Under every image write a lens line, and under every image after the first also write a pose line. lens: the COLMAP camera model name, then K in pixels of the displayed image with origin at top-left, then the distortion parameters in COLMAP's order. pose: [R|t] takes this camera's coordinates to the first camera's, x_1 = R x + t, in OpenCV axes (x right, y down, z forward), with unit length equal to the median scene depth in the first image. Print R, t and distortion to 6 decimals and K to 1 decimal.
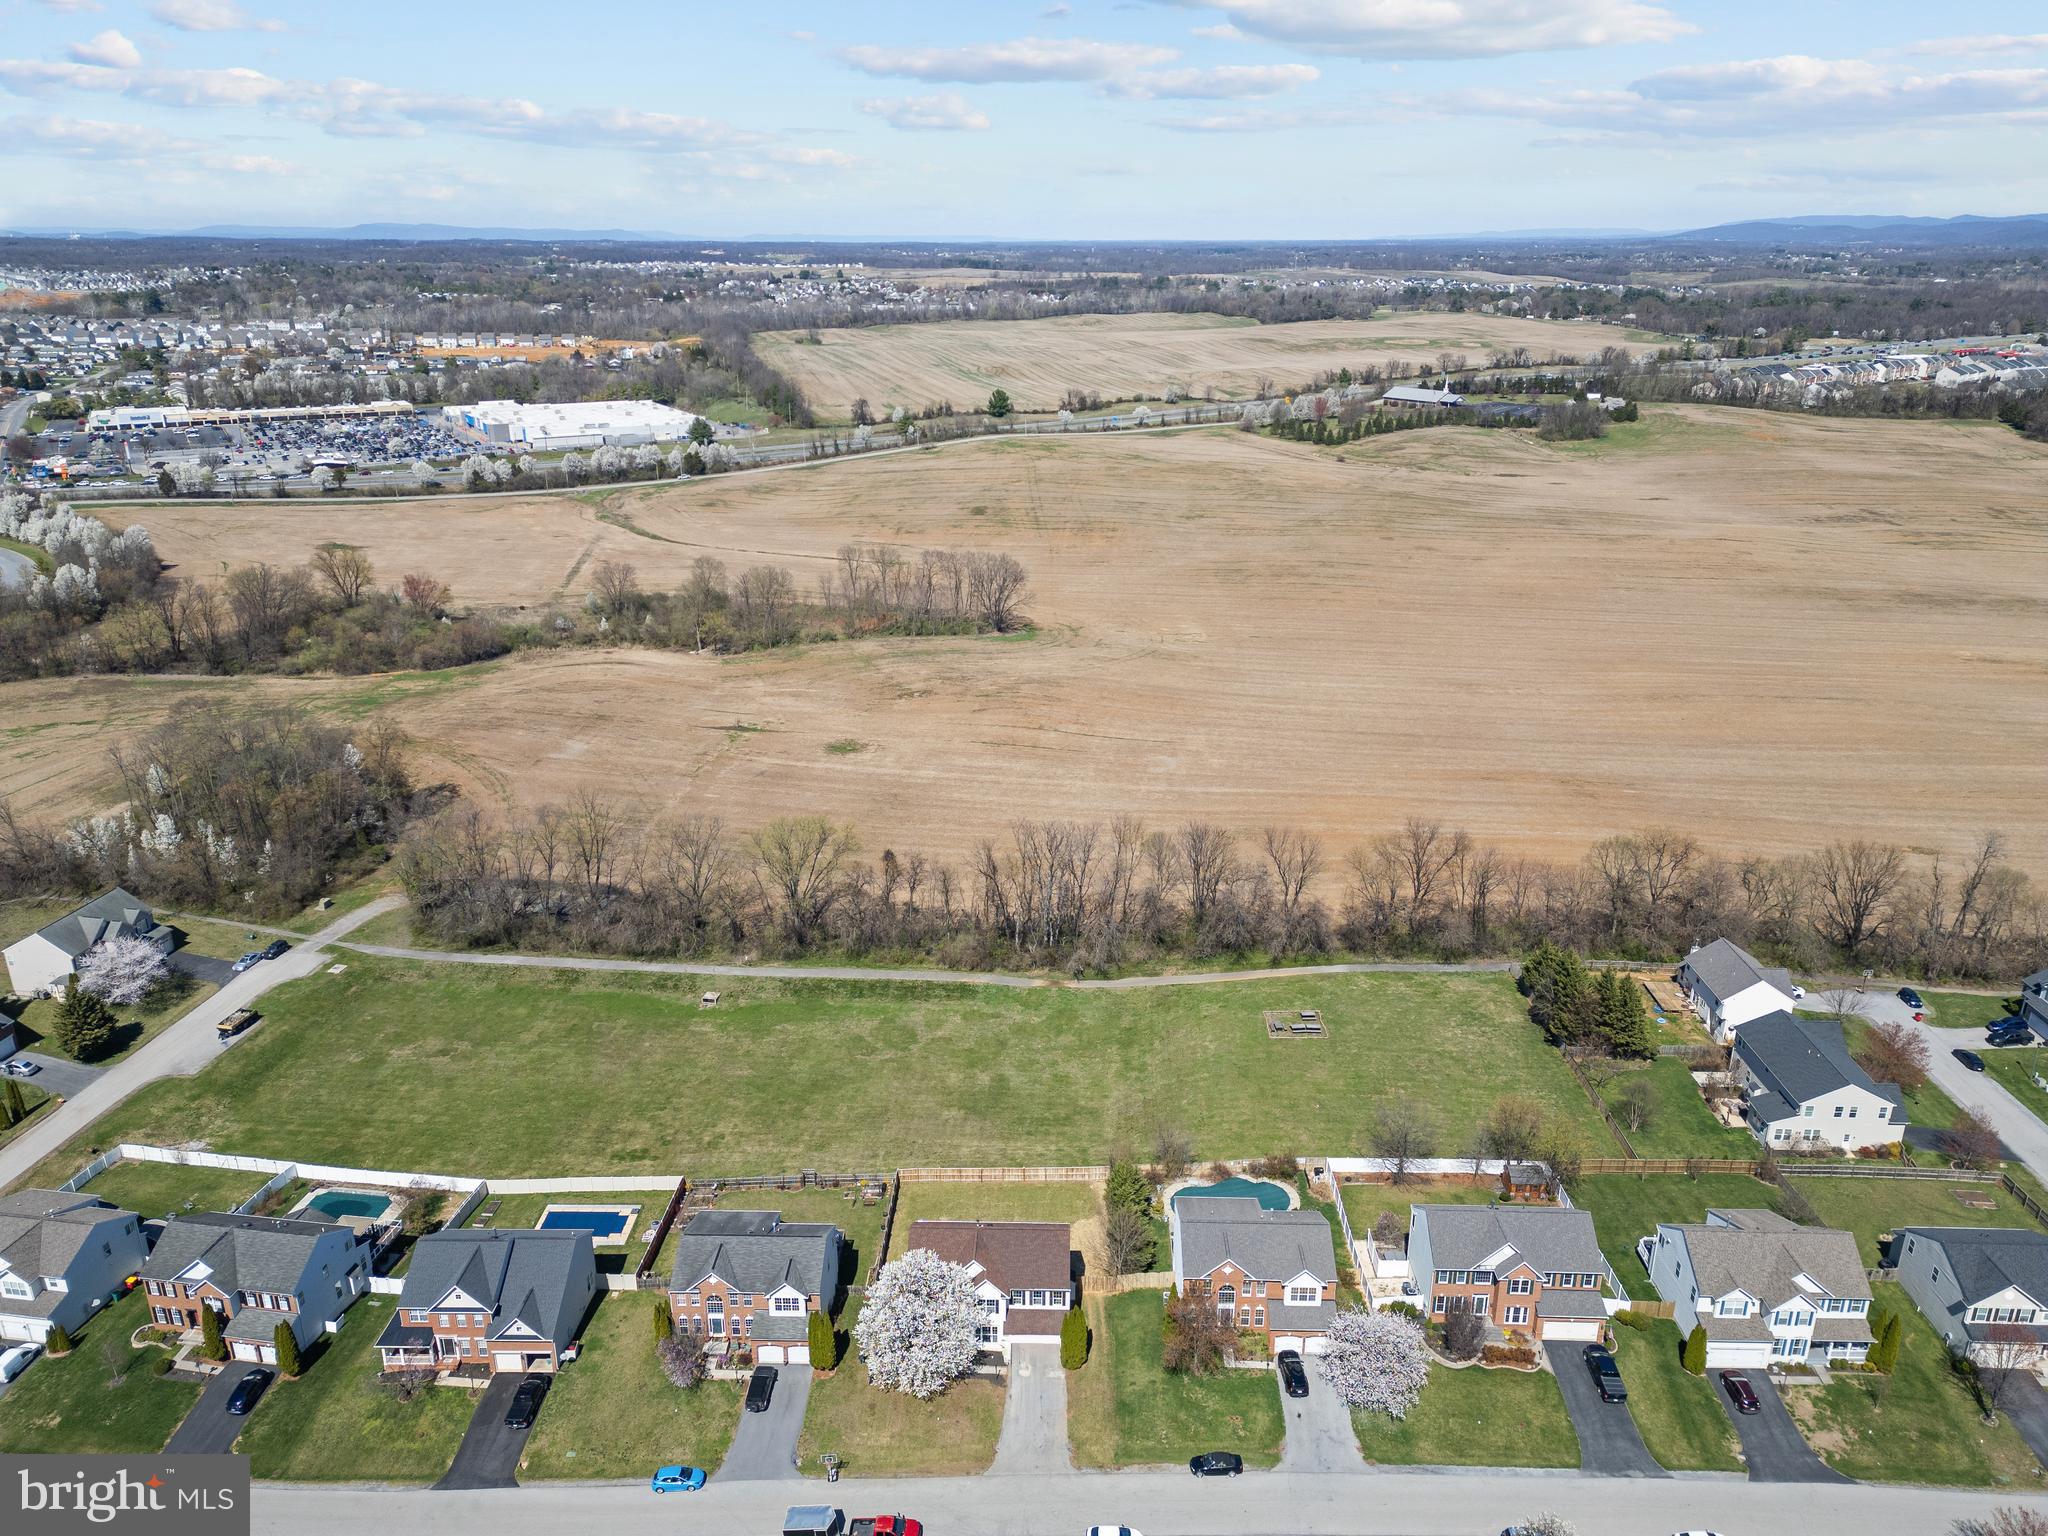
lens RADIAL K [[1429.2, 0, 1022.4], [0, 1429.2, 758.3], [0, 0, 1]] dist [0.099637, -0.106902]
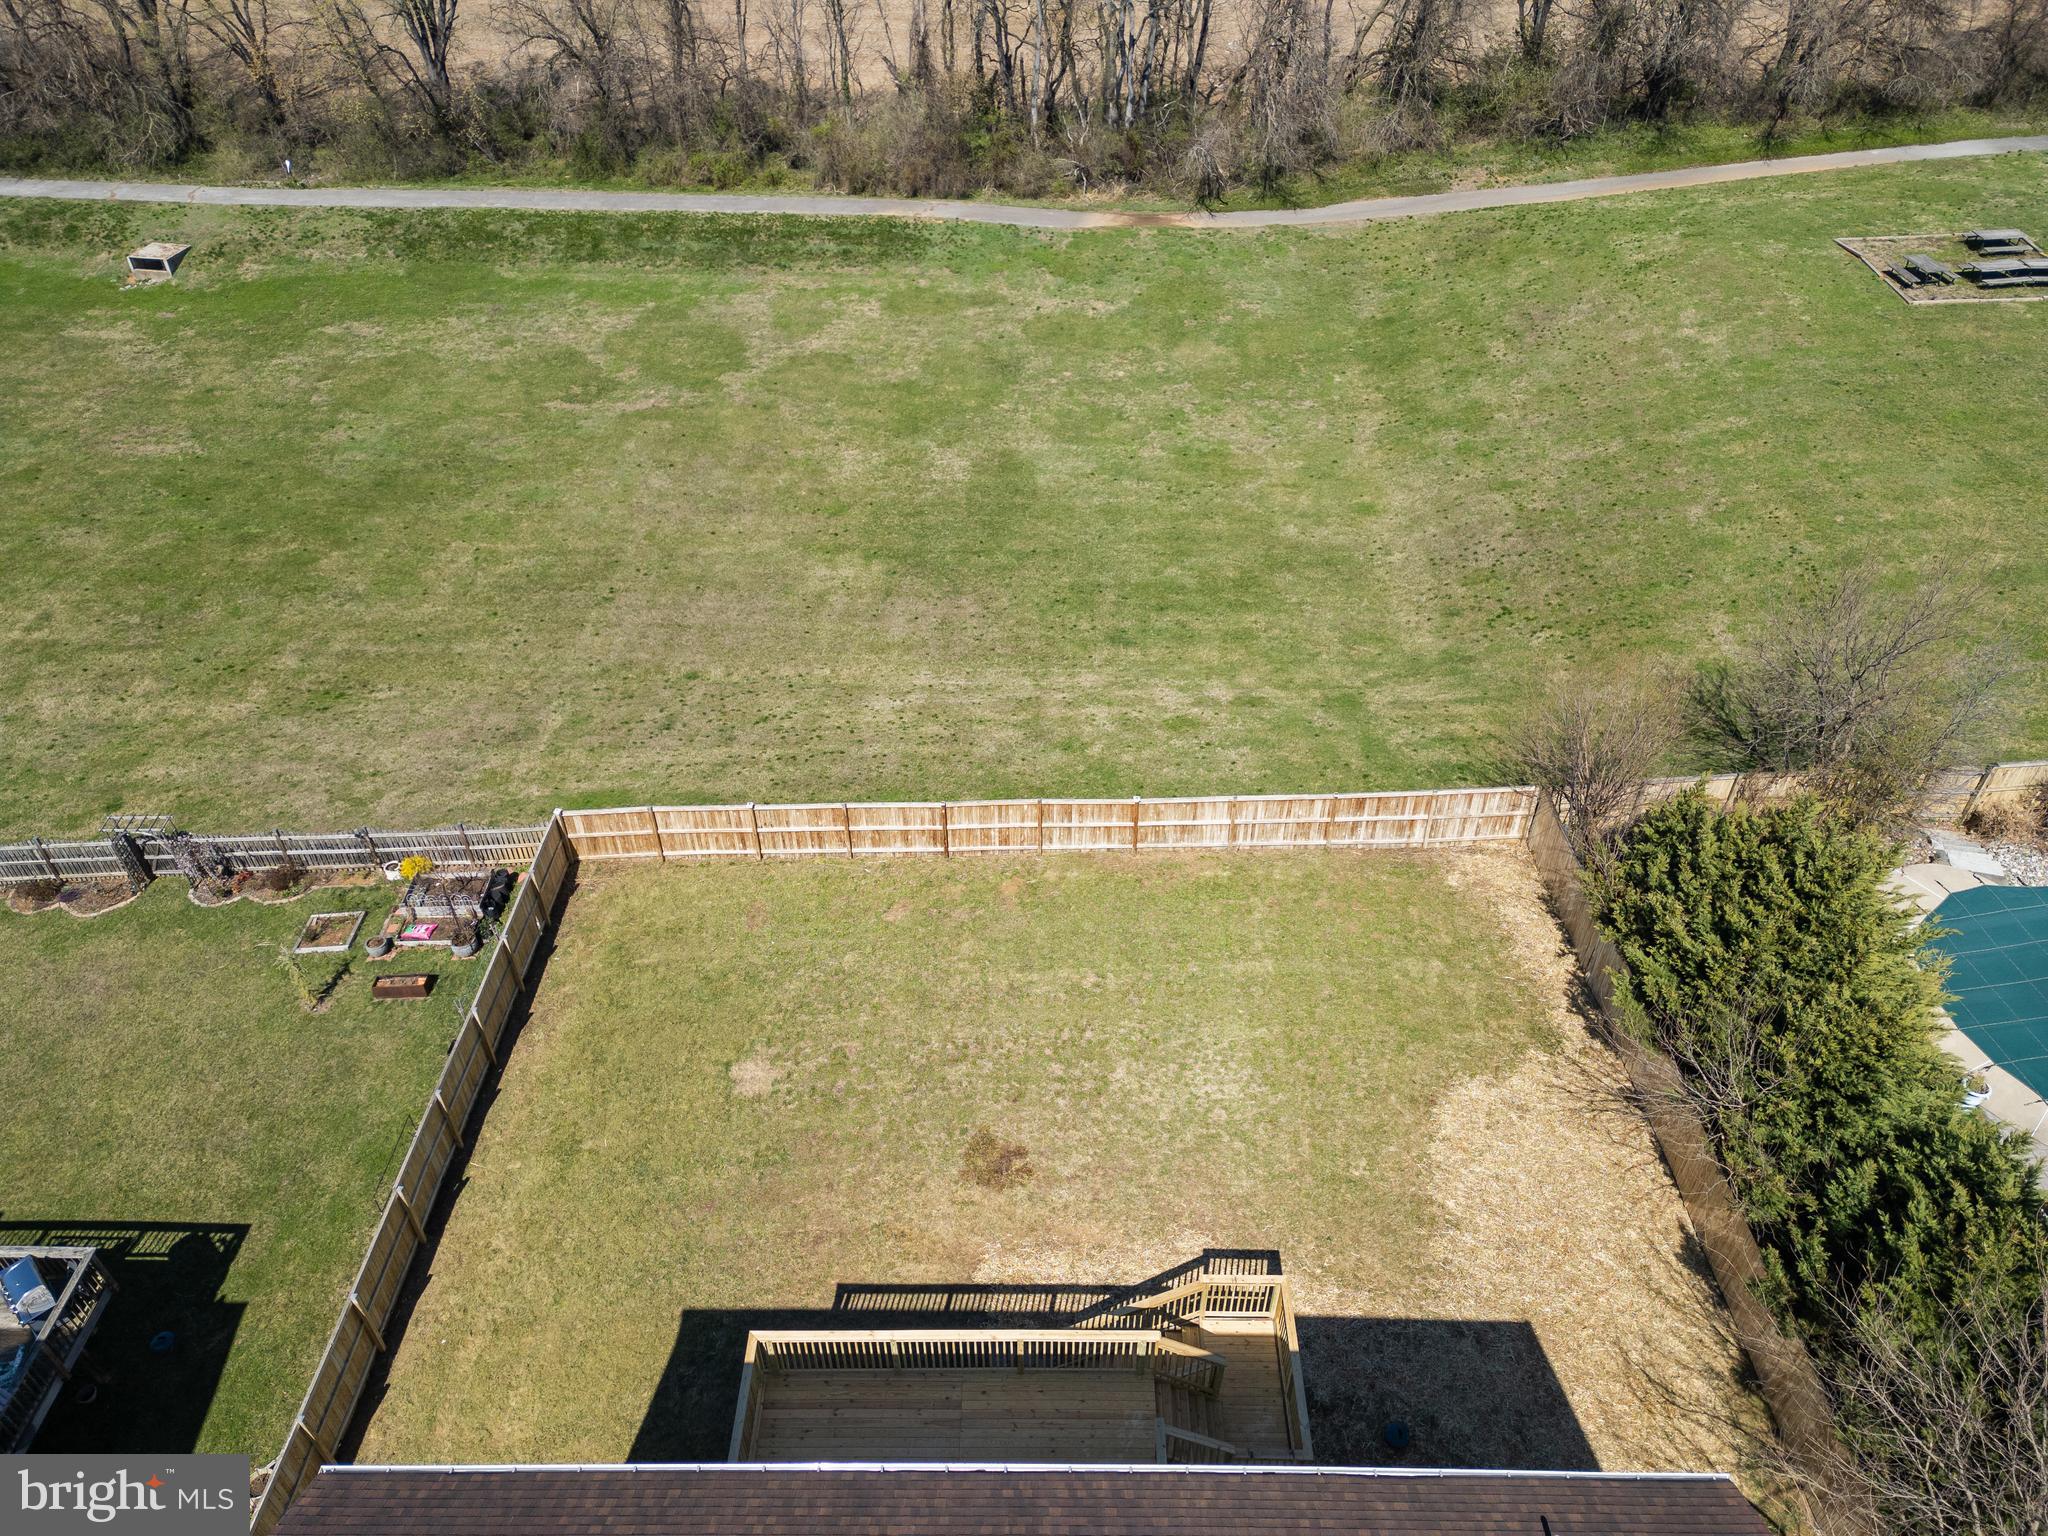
lens RADIAL K [[1429.2, 0, 1022.4], [0, 1429.2, 758.3], [0, 0, 1]] dist [0.099637, -0.106902]
pose [[0.999796, -0.015486, 0.012984, -0.014879], [0.009960, 0.936631, 0.350177, 0.158009], [-0.017584, -0.349976, 0.936594, 0.624459]]
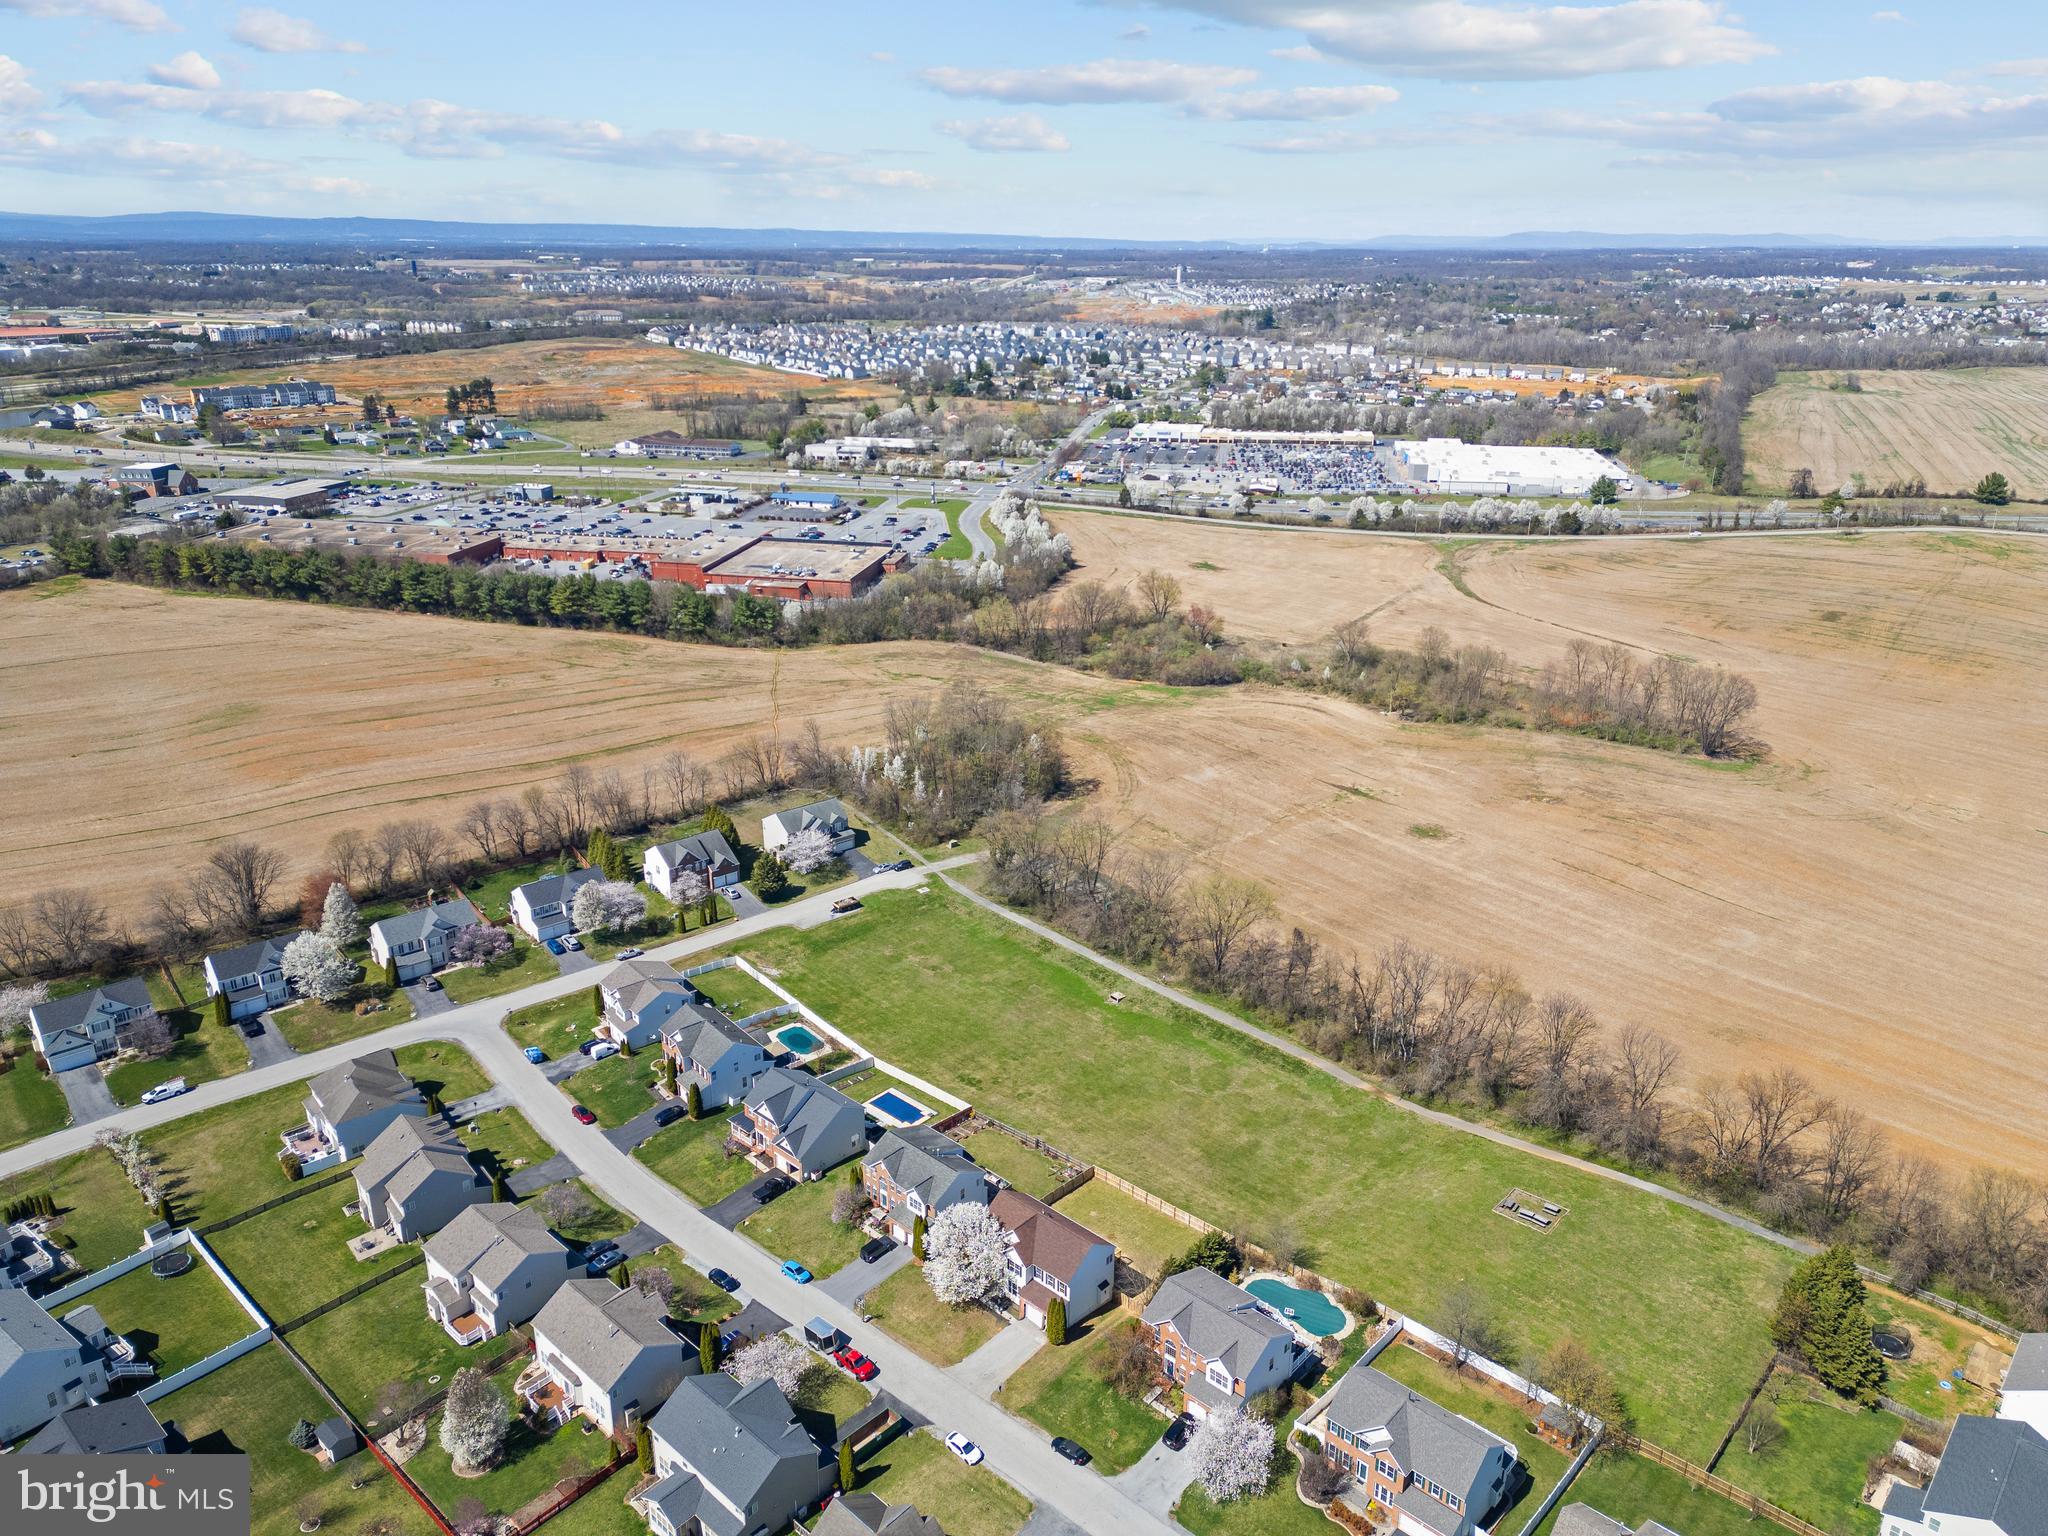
lens RADIAL K [[1429.2, 0, 1022.4], [0, 1429.2, 758.3], [0, 0, 1]] dist [0.099637, -0.106902]
pose [[0.754355, 0.225015, -0.616698, 0.439998], [-0.226475, 0.970949, 0.077242, -0.111749], [0.616163, 0.081399, 0.783401, -0.040768]]
